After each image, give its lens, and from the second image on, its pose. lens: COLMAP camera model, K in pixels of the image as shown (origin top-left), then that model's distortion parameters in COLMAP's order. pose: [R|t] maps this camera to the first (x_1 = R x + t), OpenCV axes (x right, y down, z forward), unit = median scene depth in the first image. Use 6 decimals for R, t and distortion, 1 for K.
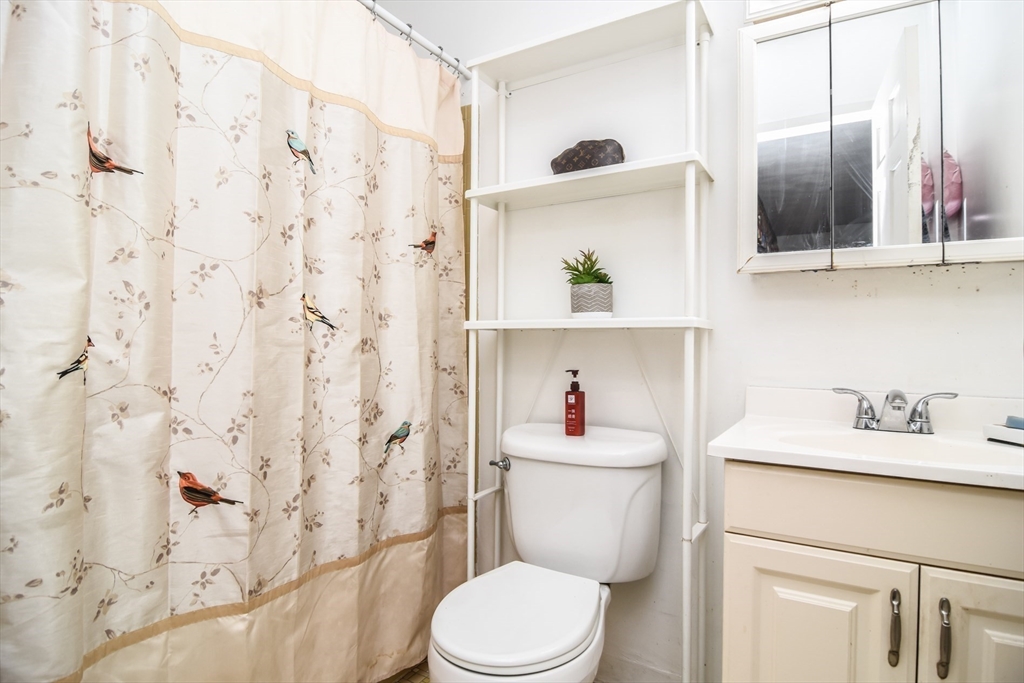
lens RADIAL K [[547.4, 0, 514.2], [0, 547.4, 338.3], [0, 0, 1]] dist [-0.007838, -0.009457]
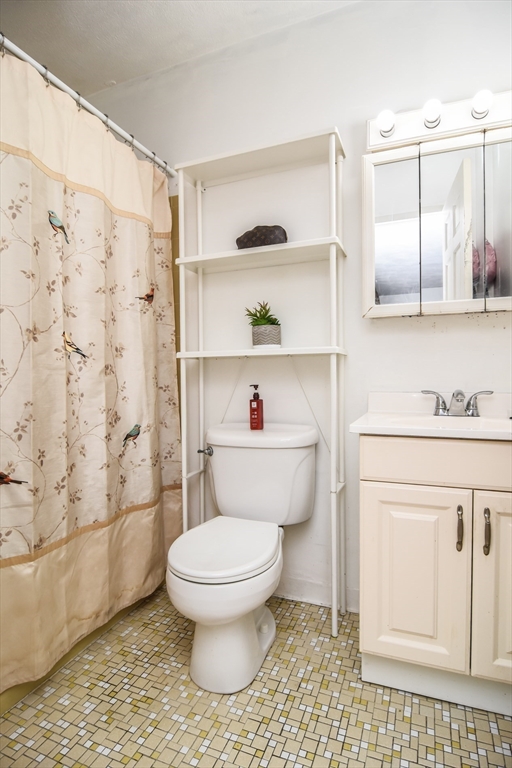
lens RADIAL K [[410.6, 0, 254.4], [0, 410.6, 384.5], [0, 0, 1]] dist [-0.007838, -0.009457]
pose [[0.987645, -0.022073, 0.155147, -0.070997], [0.017398, 0.999355, 0.031425, 0.025774], [-0.155741, -0.028338, 0.987391, -0.088608]]
